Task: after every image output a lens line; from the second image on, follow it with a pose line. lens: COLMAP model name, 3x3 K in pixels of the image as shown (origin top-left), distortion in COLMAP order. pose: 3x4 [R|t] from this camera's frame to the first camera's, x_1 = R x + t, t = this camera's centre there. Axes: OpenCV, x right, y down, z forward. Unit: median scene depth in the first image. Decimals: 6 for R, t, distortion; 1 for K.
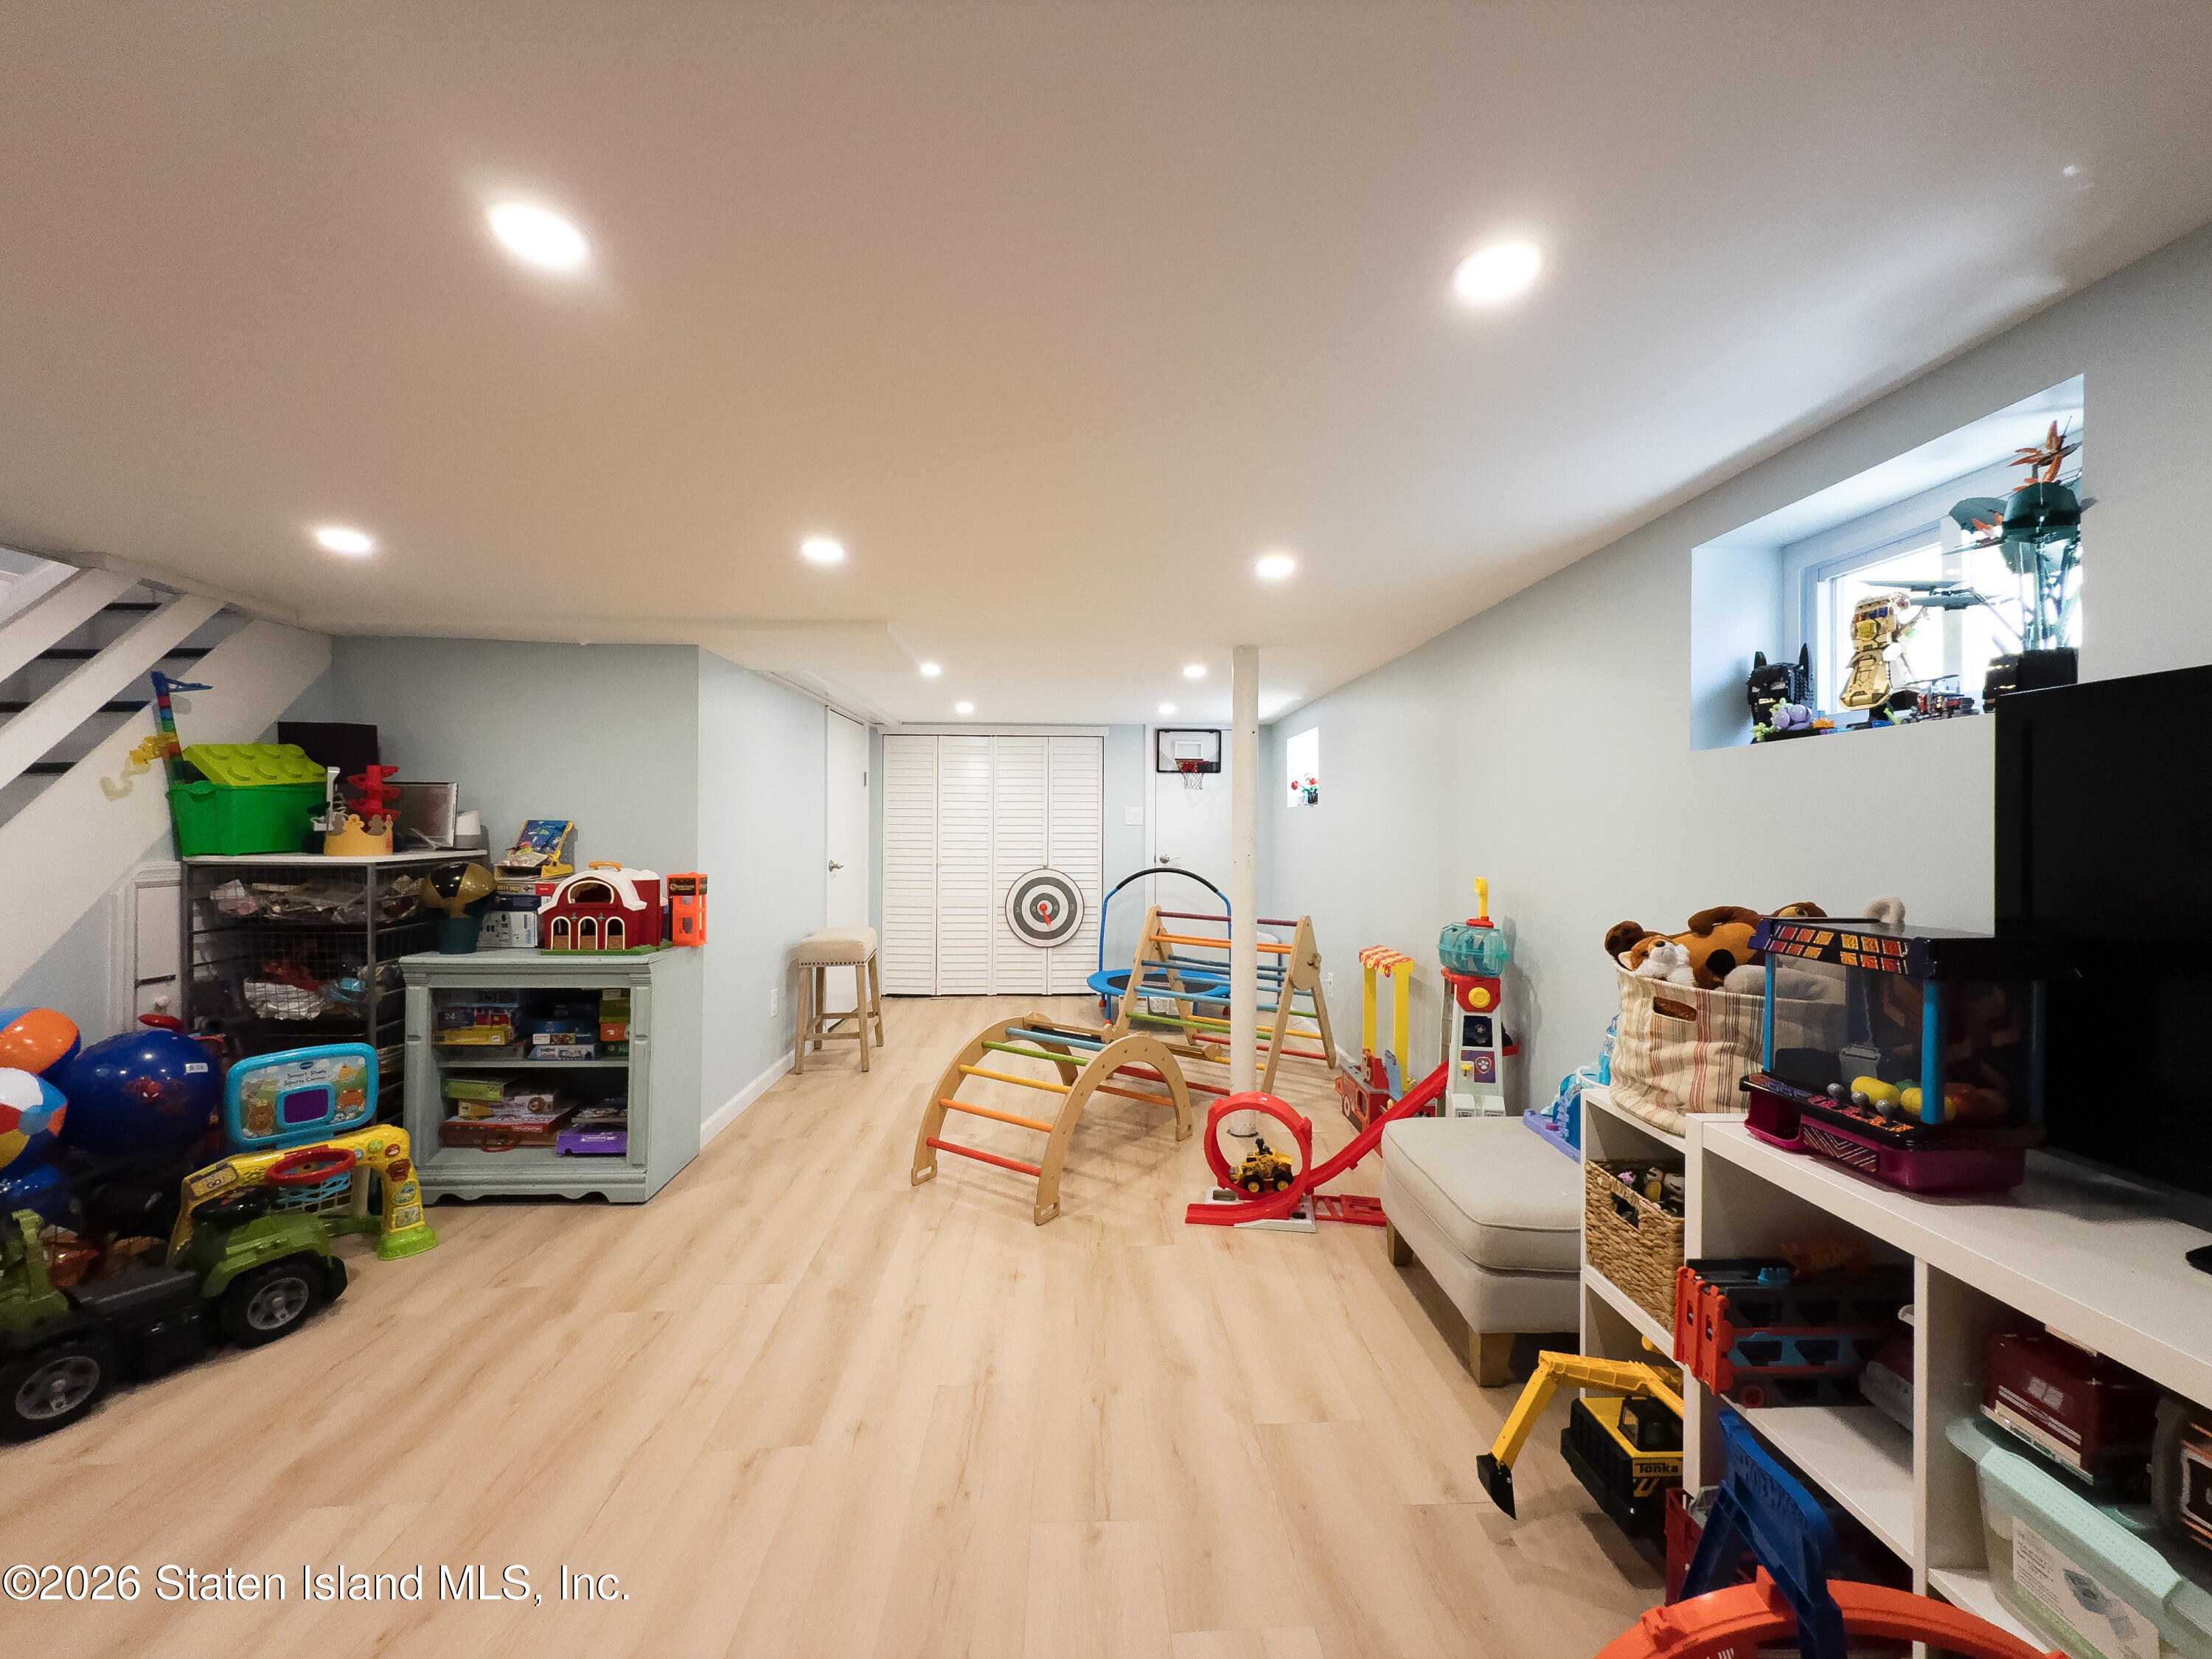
lens RADIAL K [[880.7, 0, 1105.1], [0, 880.7, 830.5], [0, 0, 1]] dist [-0.000545, 0.000010]
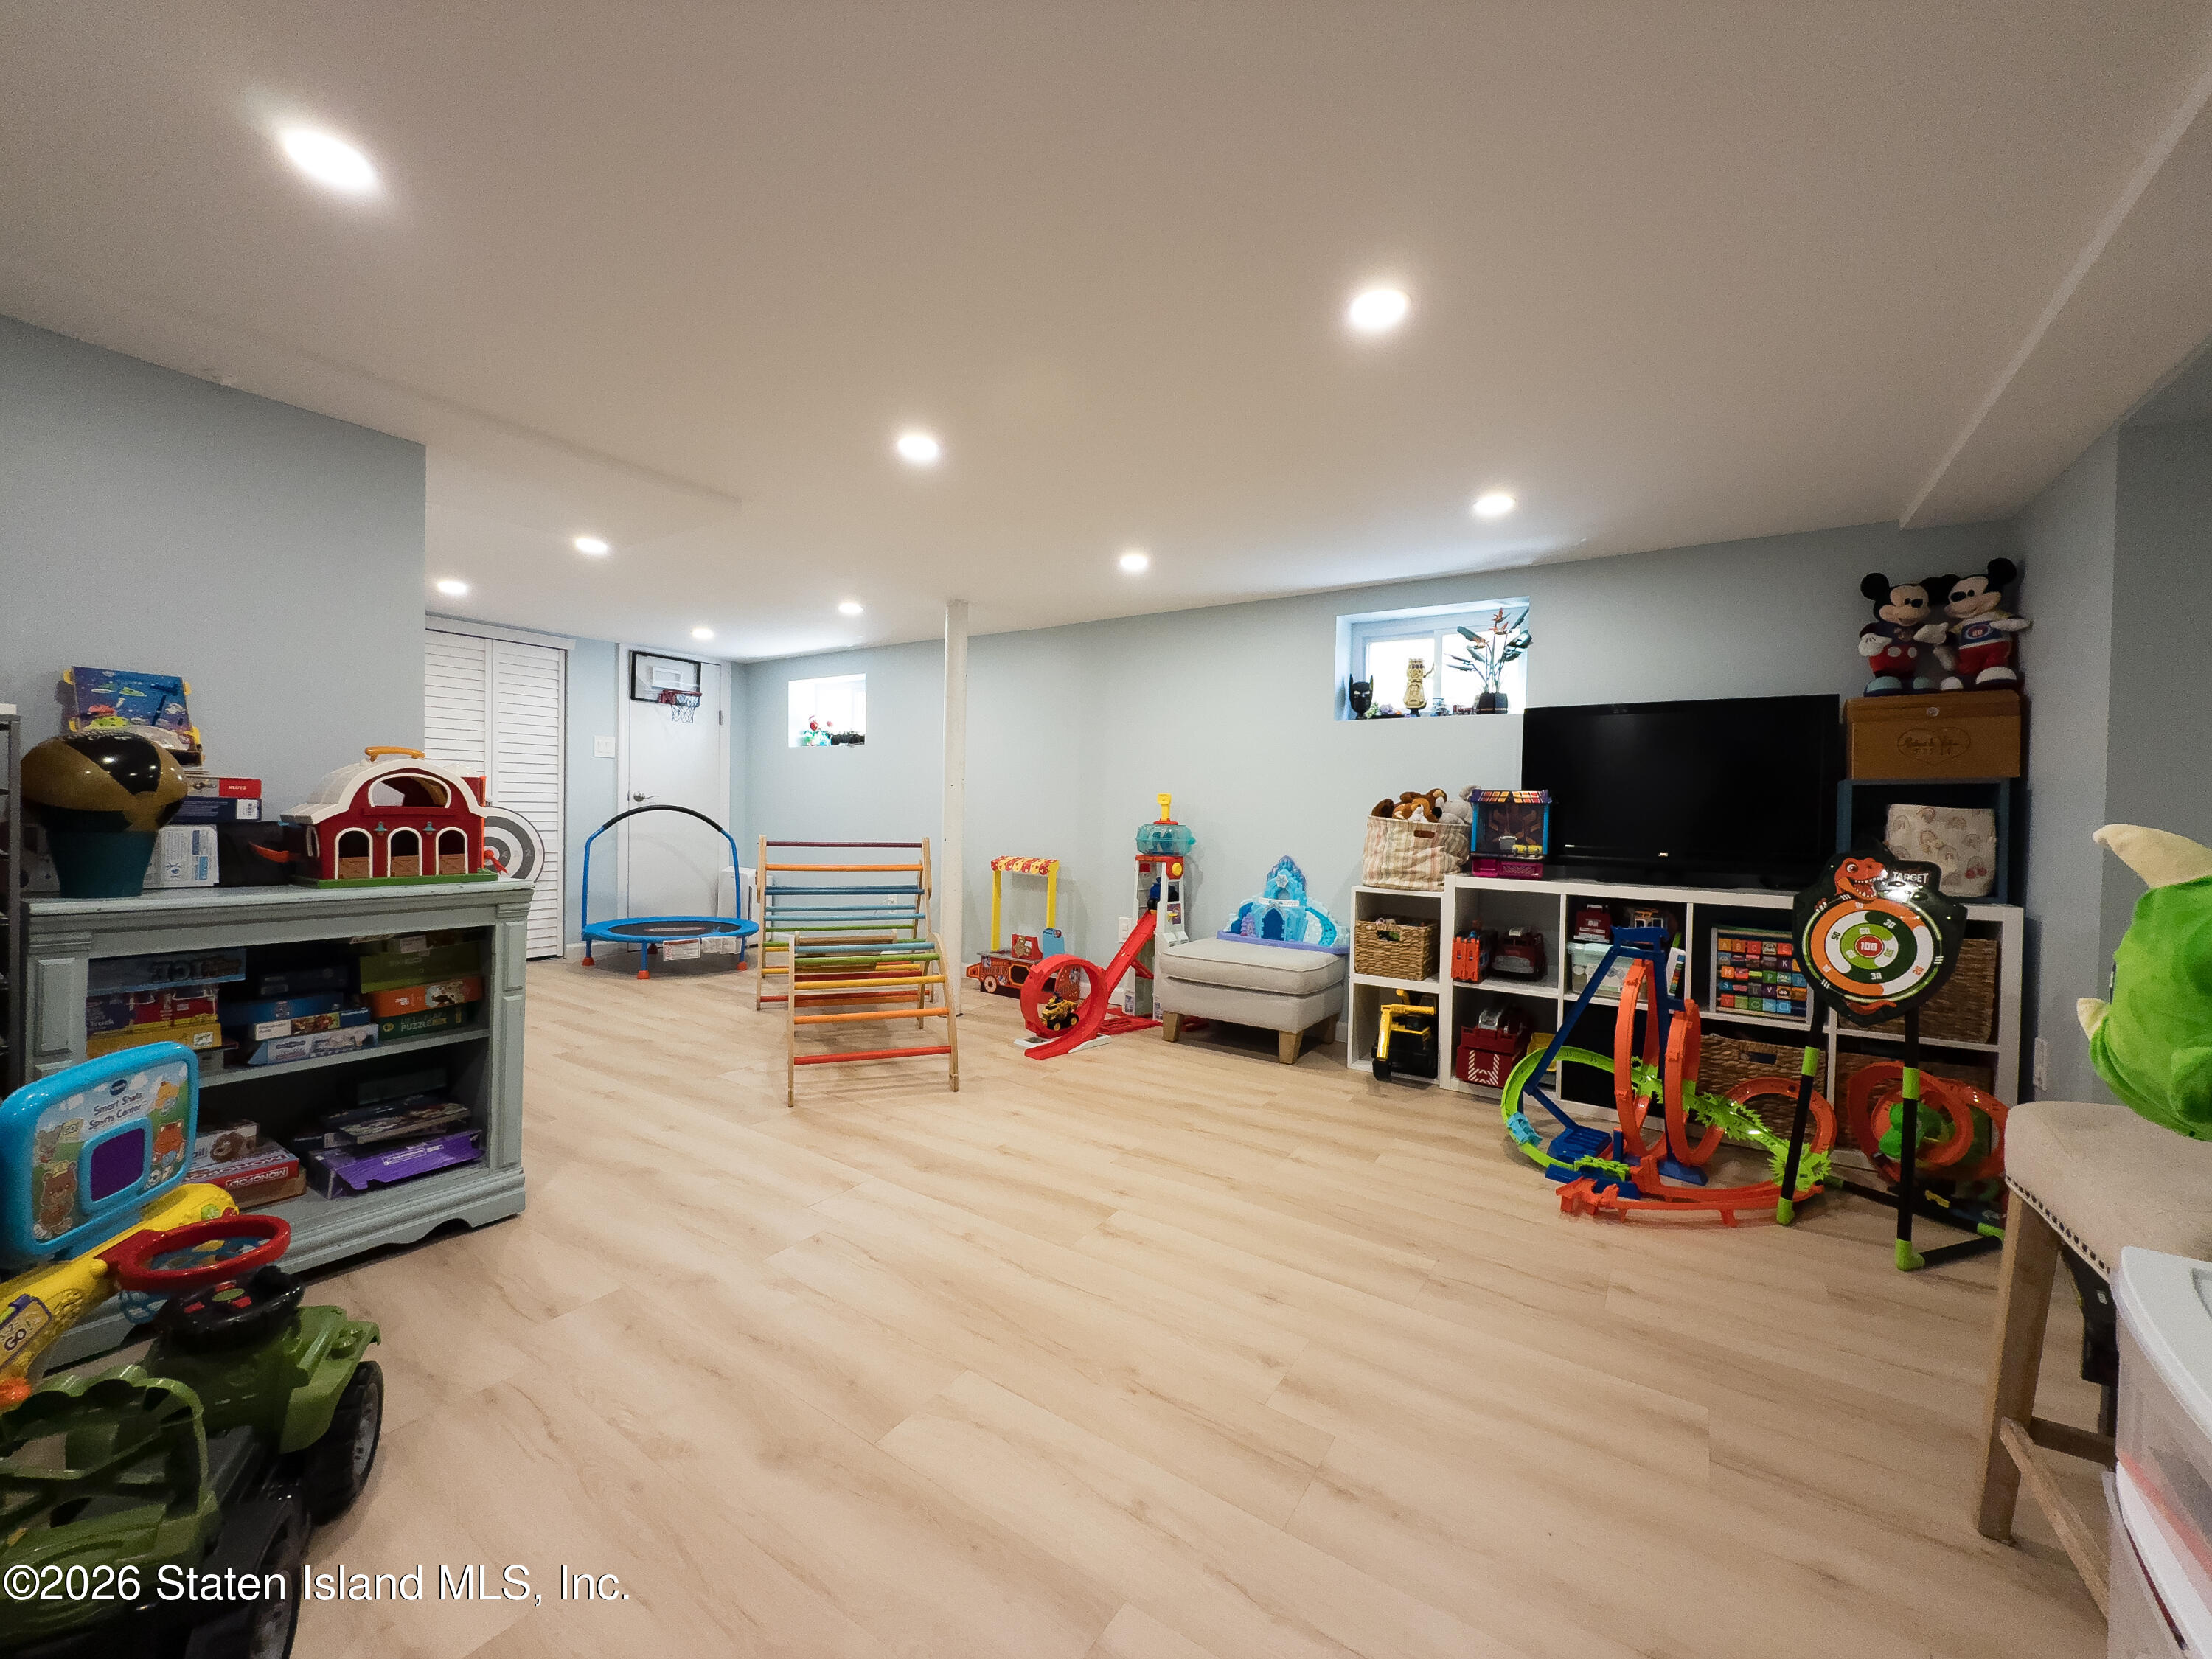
lens RADIAL K [[880.7, 0, 1105.1], [0, 880.7, 830.5], [0, 0, 1]] dist [-0.000545, 0.000010]
pose [[0.584945, -0.012315, 0.810980, -0.829062], [-0.016258, 0.999506, 0.026904, 0.074591], [-0.810910, -0.028922, 0.584456, 0.180722]]
